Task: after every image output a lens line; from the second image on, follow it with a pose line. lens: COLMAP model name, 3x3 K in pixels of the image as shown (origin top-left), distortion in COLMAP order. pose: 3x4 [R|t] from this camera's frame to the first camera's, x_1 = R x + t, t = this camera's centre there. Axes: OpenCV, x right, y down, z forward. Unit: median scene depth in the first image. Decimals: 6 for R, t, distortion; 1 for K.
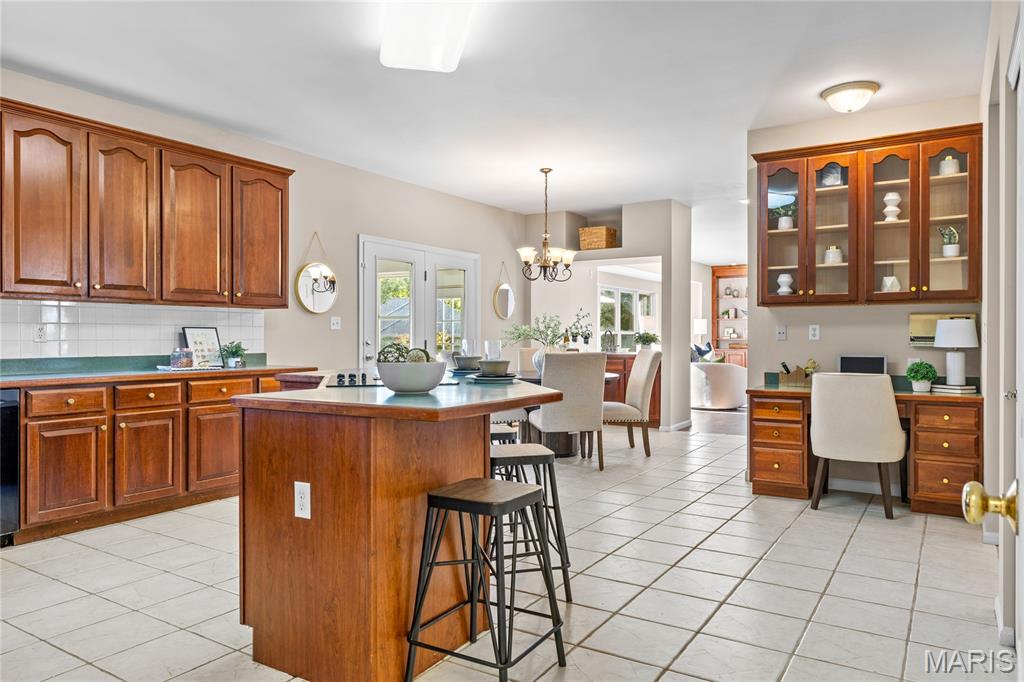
lens RADIAL K [[699.1, 0, 514.9], [0, 699.1, 337.4], [0, 0, 1]] dist [-0.003388, -0.007028]
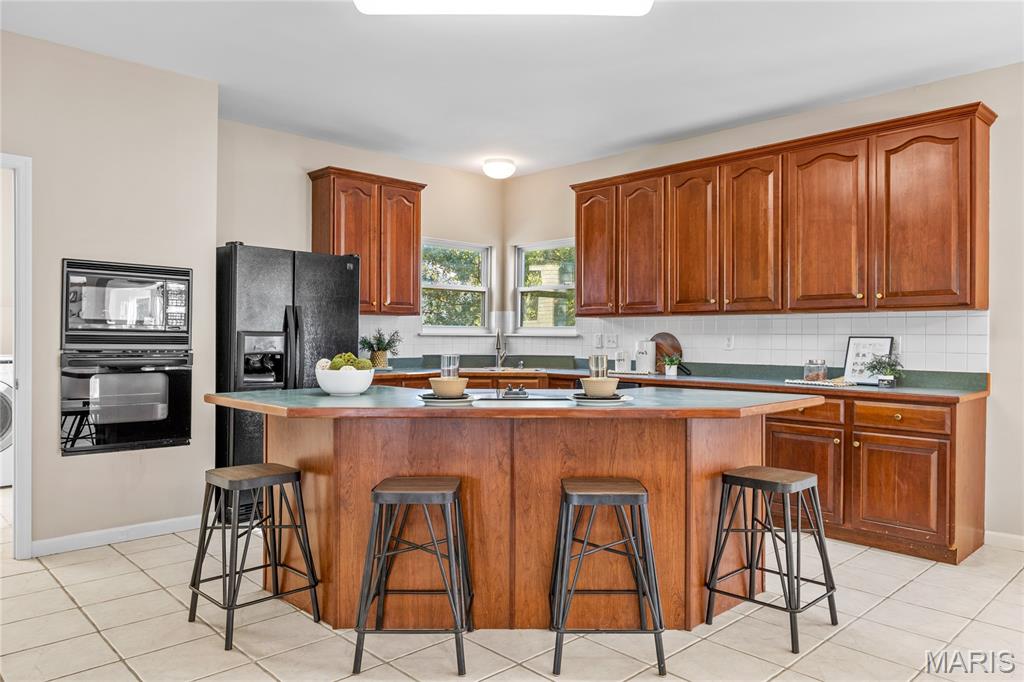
lens RADIAL K [[699.1, 0, 513.4], [0, 699.1, 341.3], [0, 0, 1]] dist [-0.003388, -0.007028]
pose [[-0.242179, -0.004025, -0.970223, 0.490261], [-0.013464, 0.999909, -0.000788, -0.003190], [0.970138, 0.012872, -0.242211, 0.813868]]
